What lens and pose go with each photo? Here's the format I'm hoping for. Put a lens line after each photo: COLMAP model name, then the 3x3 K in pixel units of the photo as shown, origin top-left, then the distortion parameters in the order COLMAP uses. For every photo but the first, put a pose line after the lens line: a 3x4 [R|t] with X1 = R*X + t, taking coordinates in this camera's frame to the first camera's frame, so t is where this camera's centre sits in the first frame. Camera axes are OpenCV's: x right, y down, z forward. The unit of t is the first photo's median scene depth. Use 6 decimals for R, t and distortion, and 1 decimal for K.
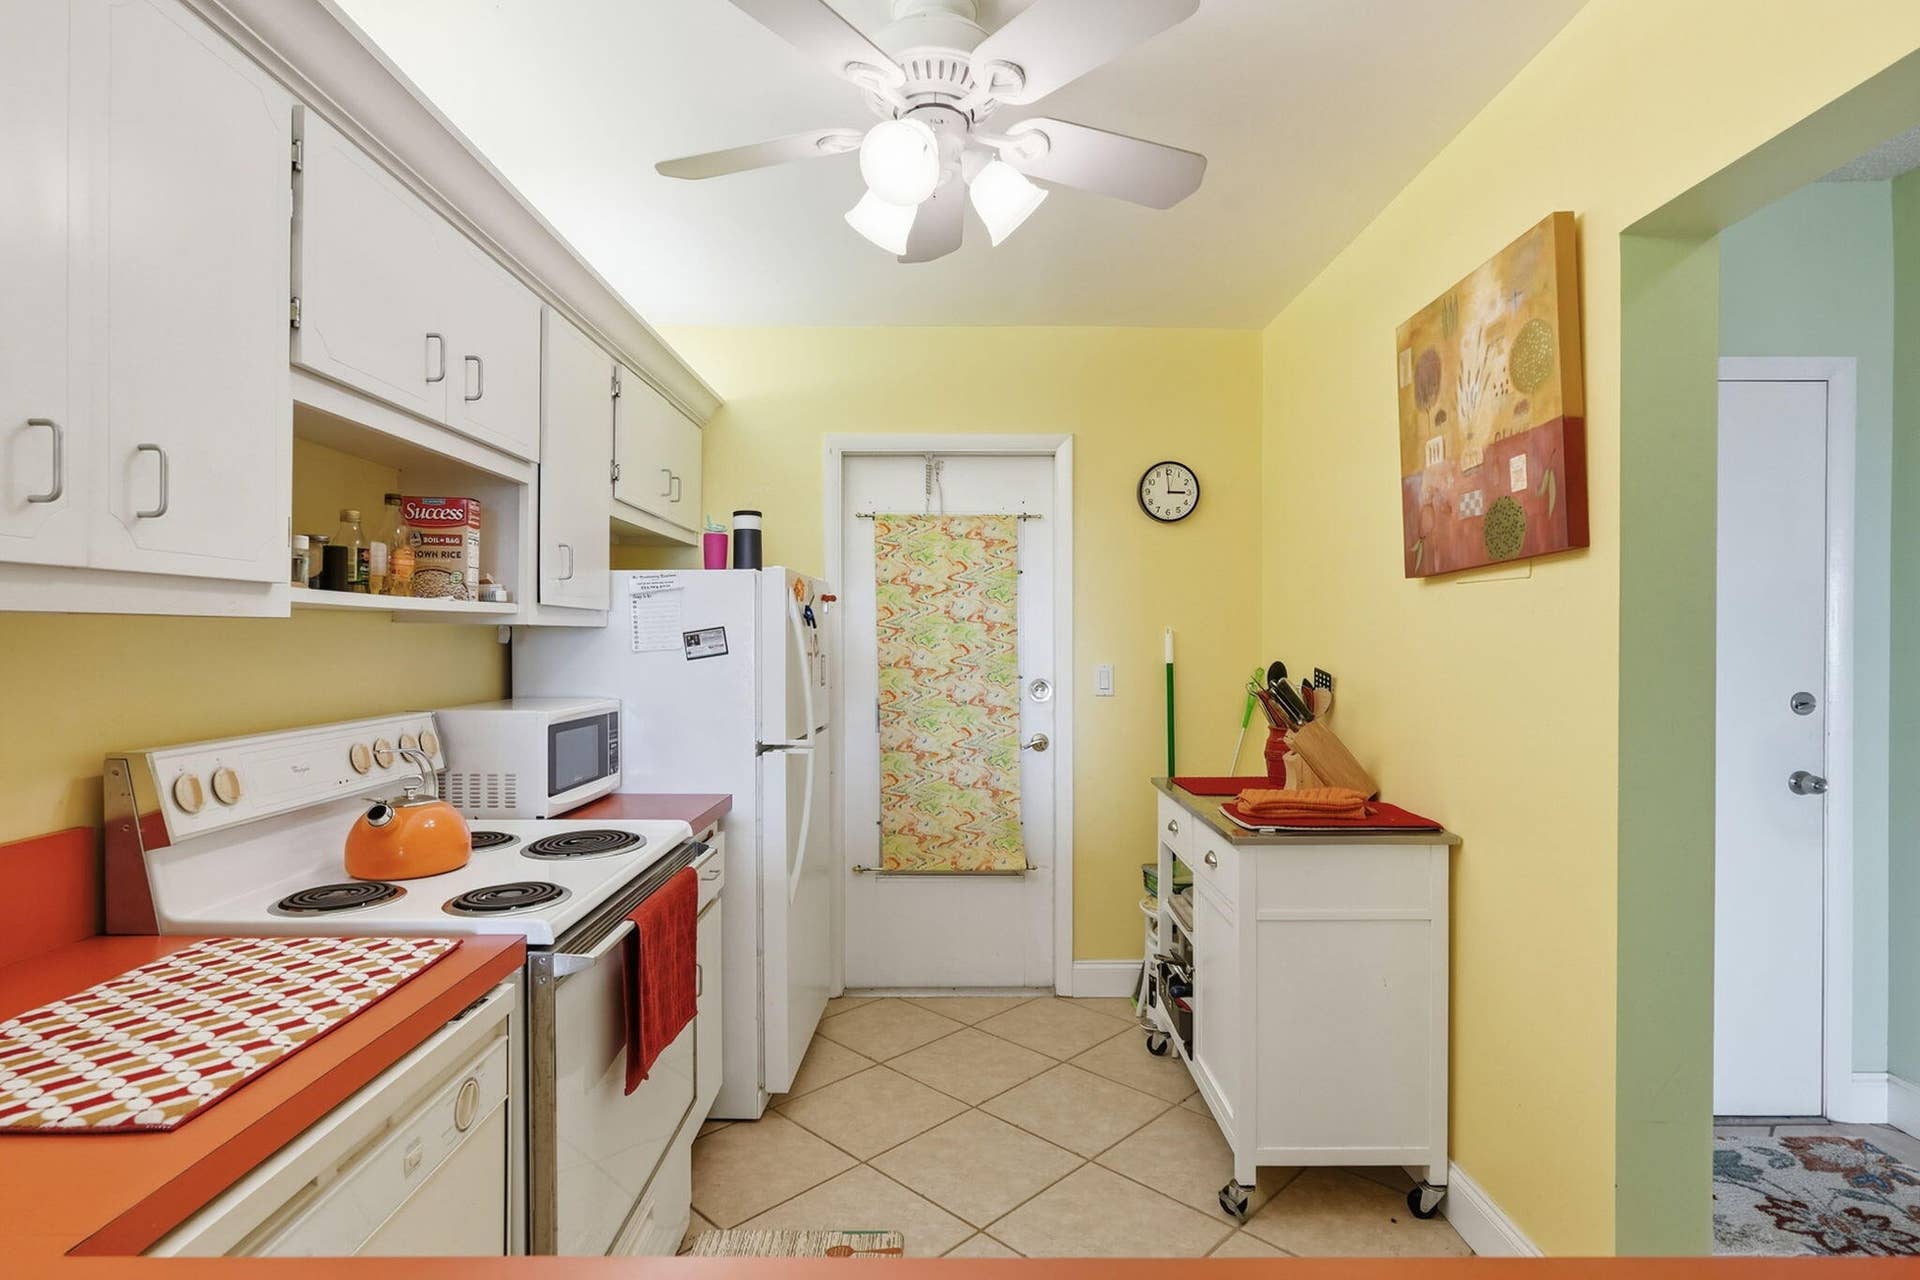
lens RADIAL K [[971.9, 0, 947.4], [0, 971.9, 647.5], [0, 0, 1]] dist [-0.005464, 0.001106]
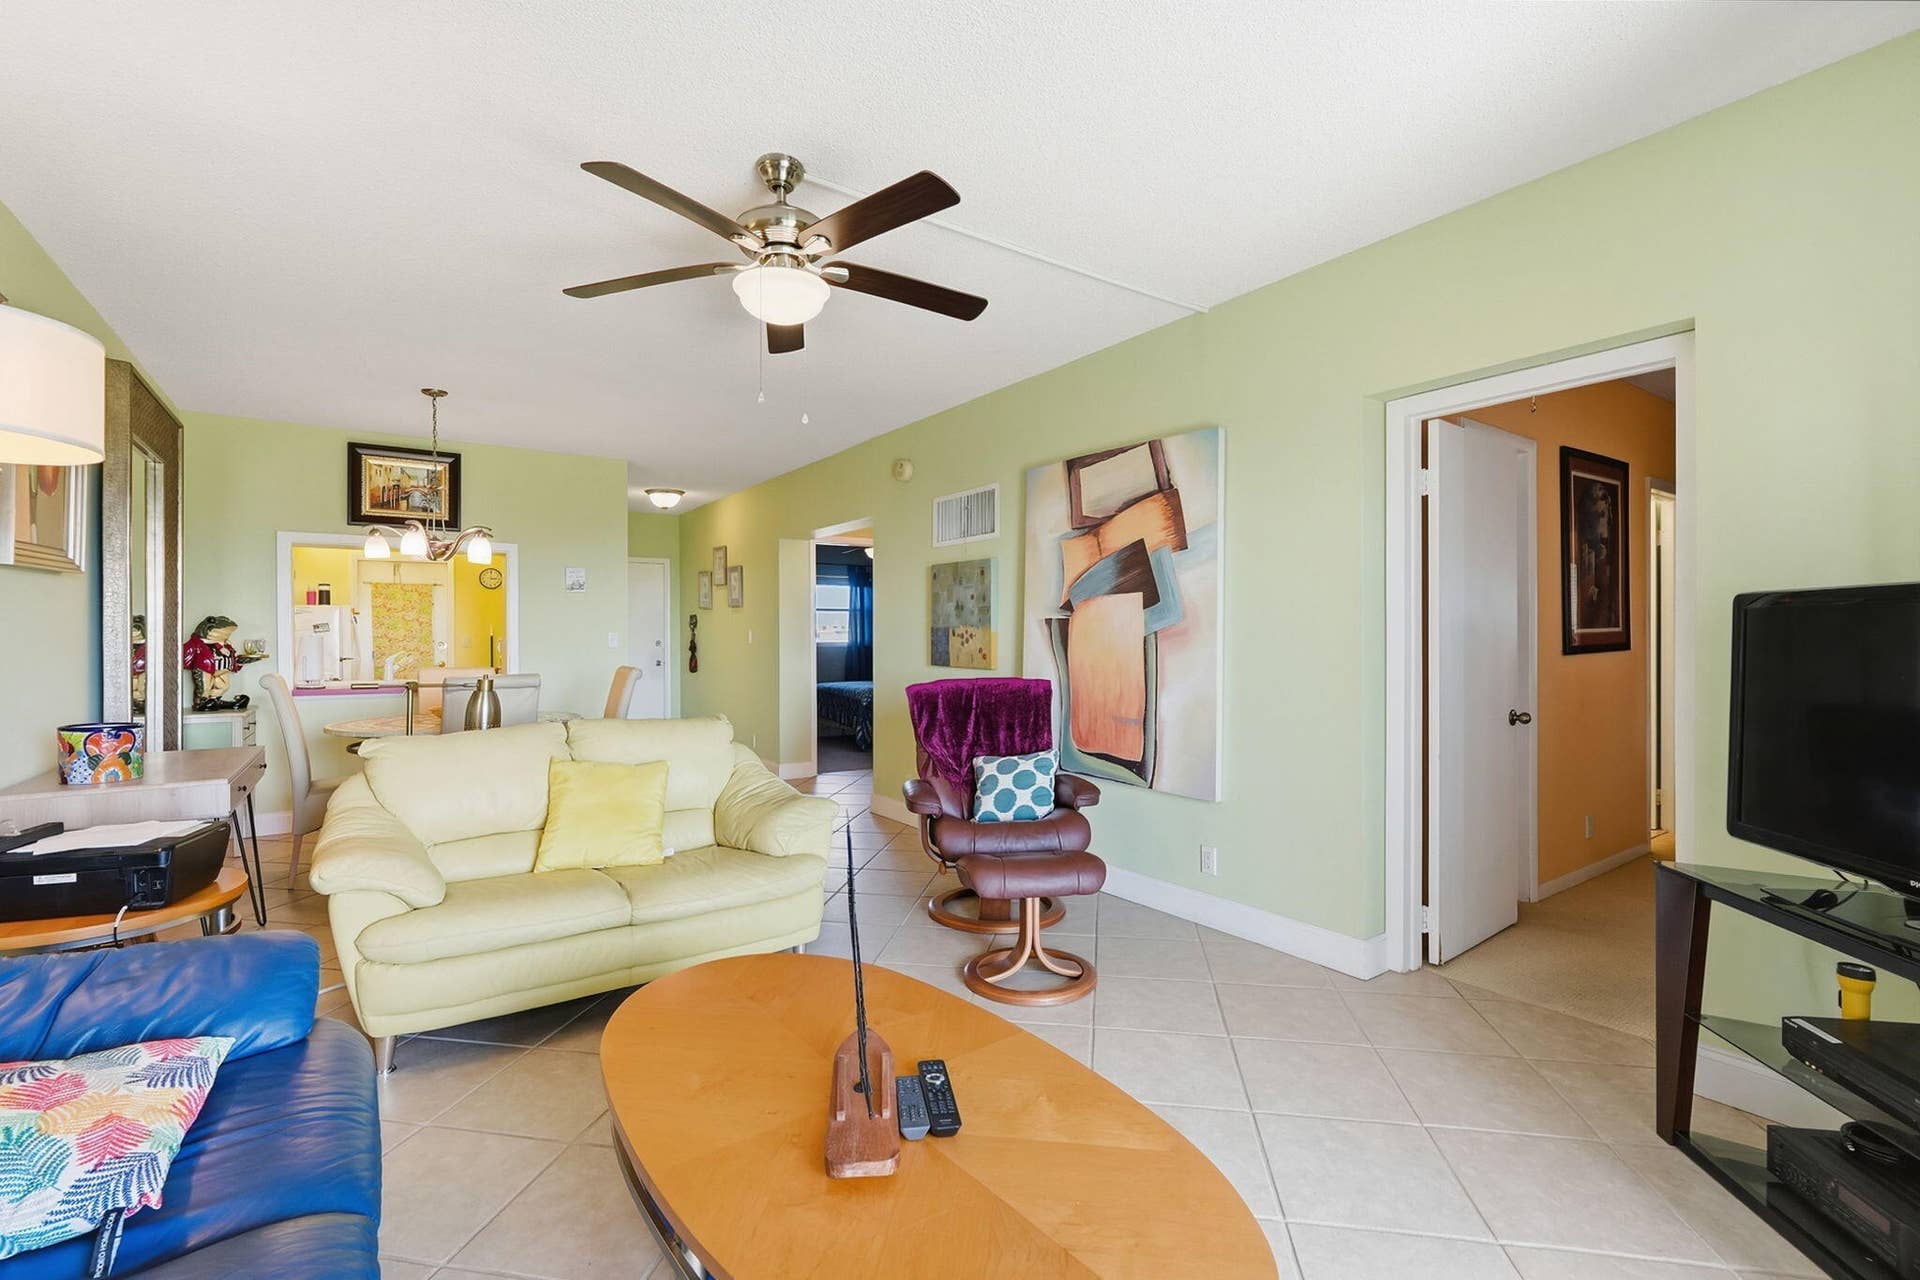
lens RADIAL K [[851.1, 0, 961.9], [0, 851.1, 638.7], [0, 0, 1]] dist [-0.013071, 0.004709]
pose [[0.815381, -0.005943, 0.578895, -0.136014], [0.008666, 0.999961, -0.001941, 0.056300], [-0.578860, 0.006599, 0.815400, -2.608661]]
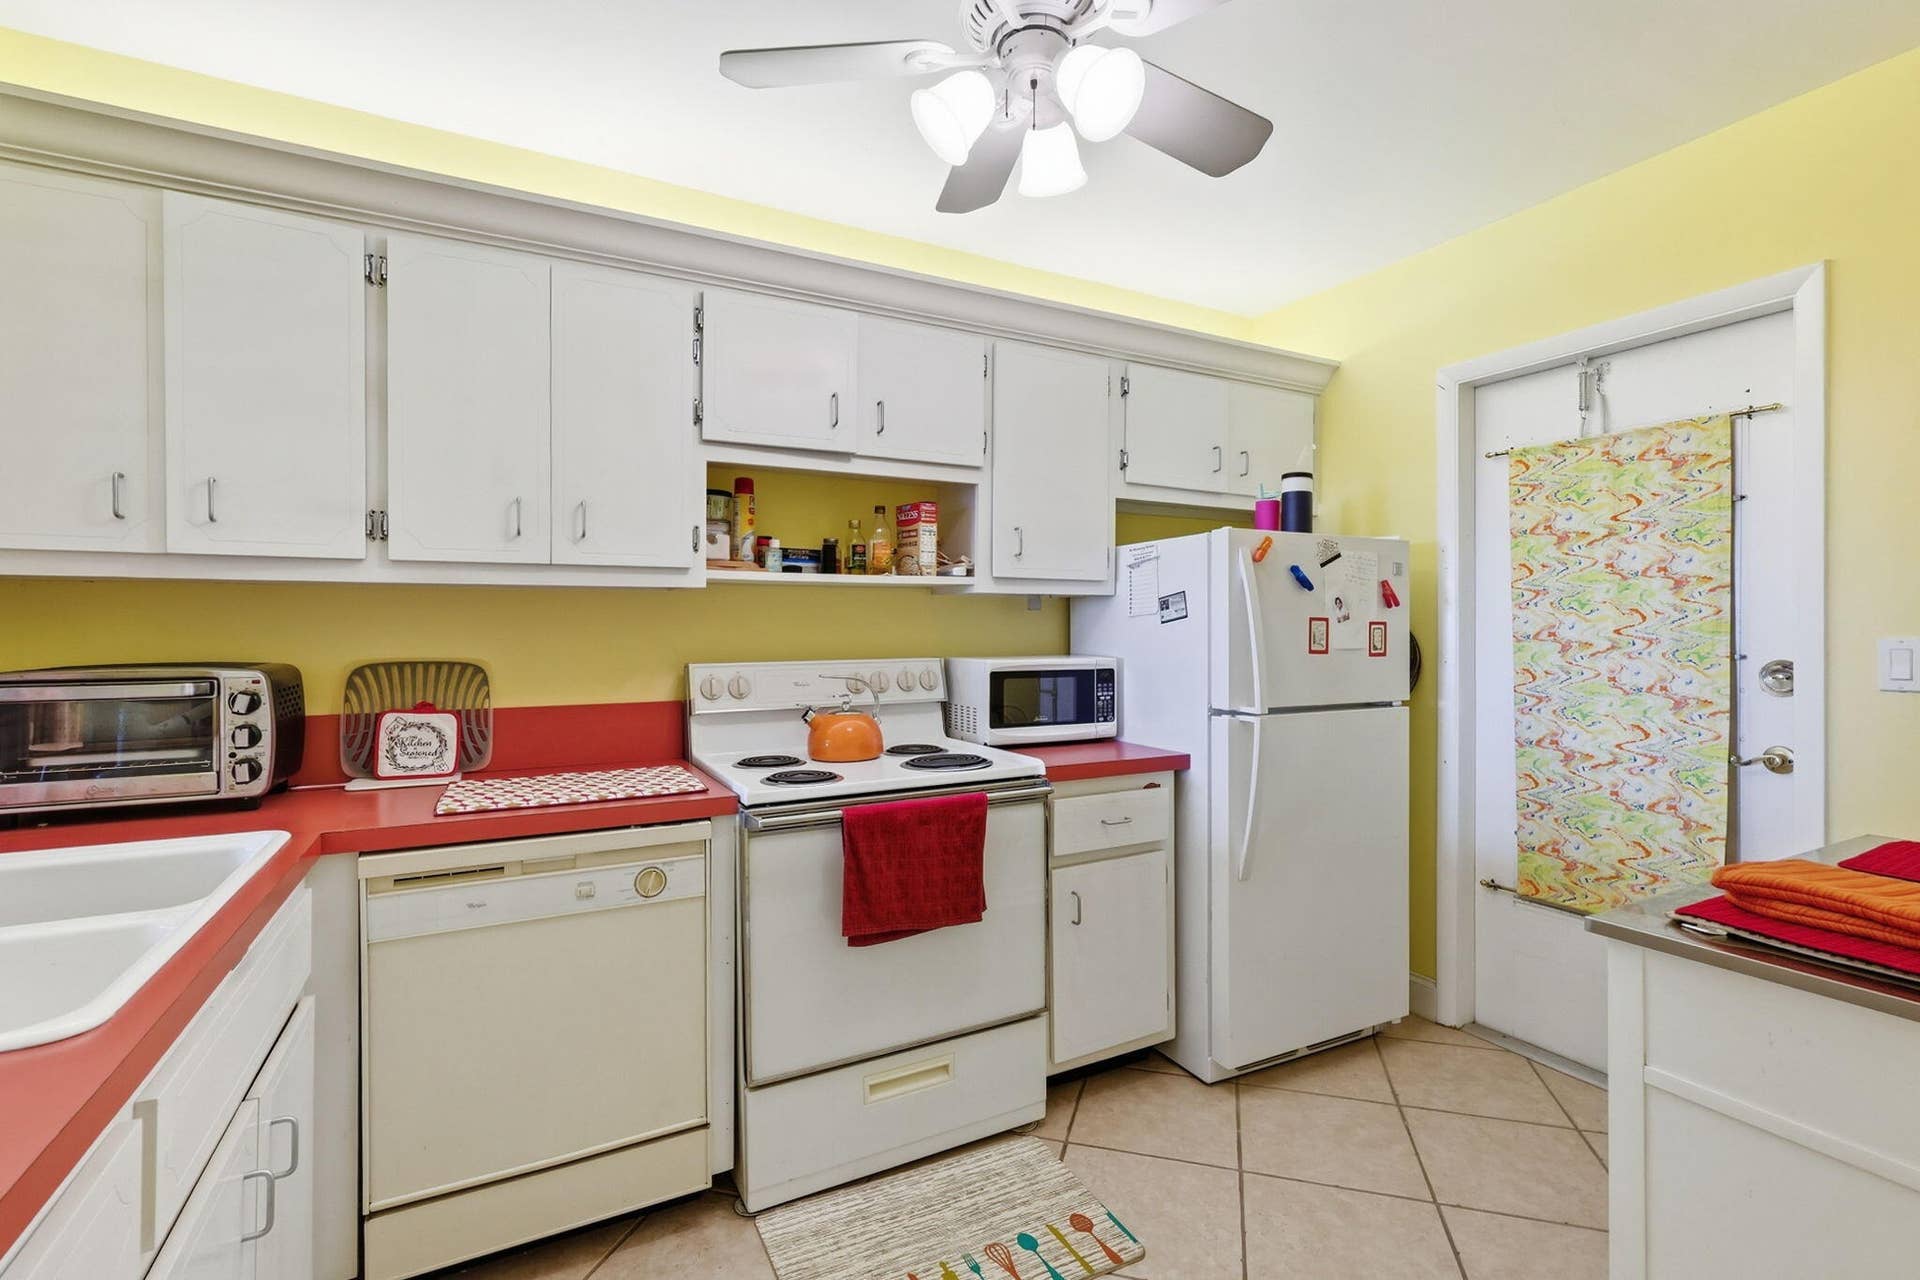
lens RADIAL K [[851.1, 0, 961.7], [0, 851.1, 630.7], [0, 0, 1]] dist [-0.013071, 0.004709]
pose [[0.473098, 0.001489, -0.881009, 0.451227], [-0.006371, 0.999978, -0.001731, 0.023520], [0.880987, 0.006432, 0.473097, 0.360042]]
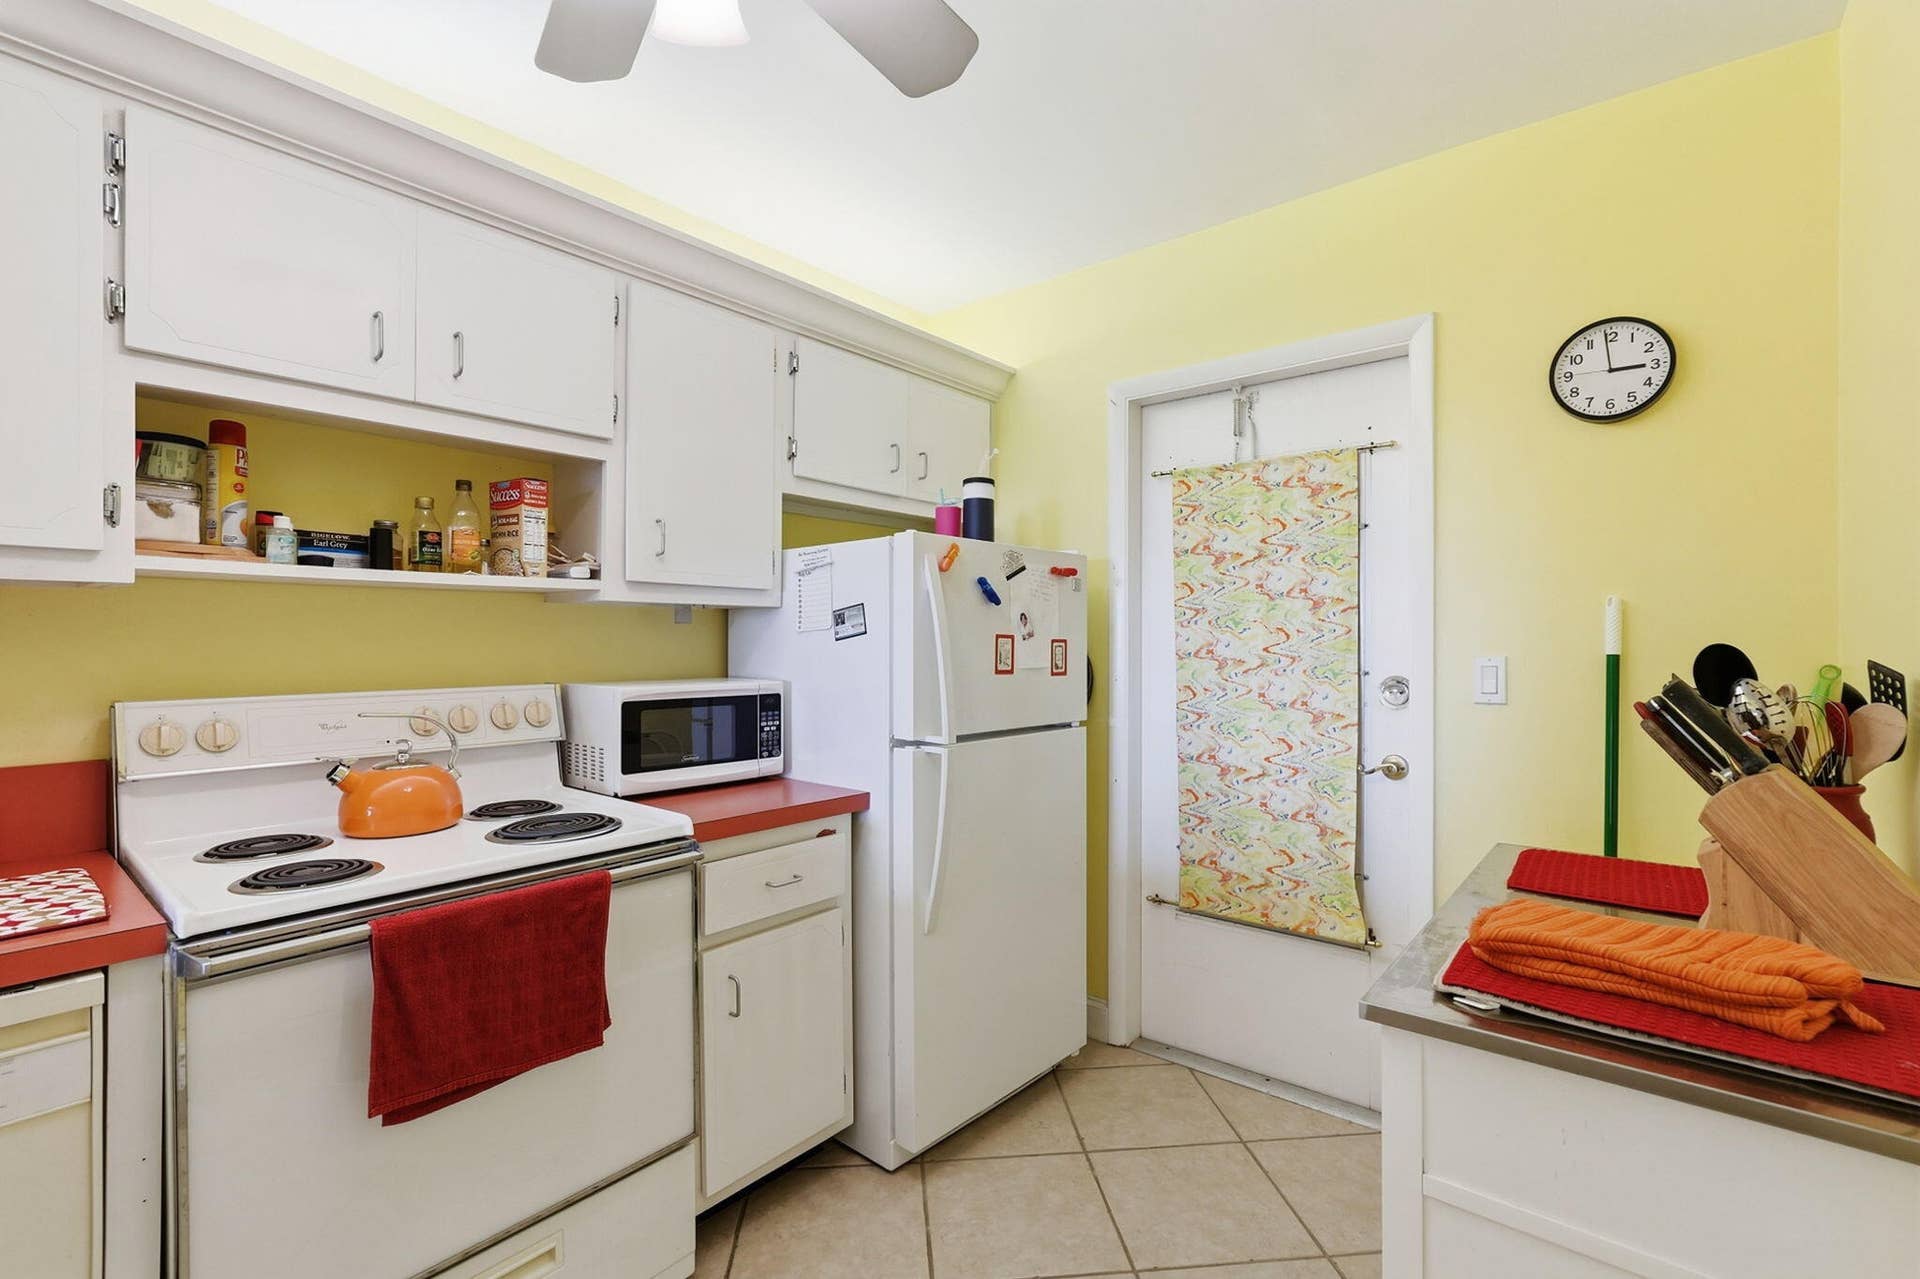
lens RADIAL K [[851.1, 0, 955.5], [0, 851.1, 643.8], [0, 0, 1]] dist [-0.013071, 0.004709]
pose [[0.768771, 0.001778, -0.639521, 0.332087], [-0.005971, 0.999973, -0.004397, 0.018563], [0.639496, 0.007199, 0.768761, 0.450025]]
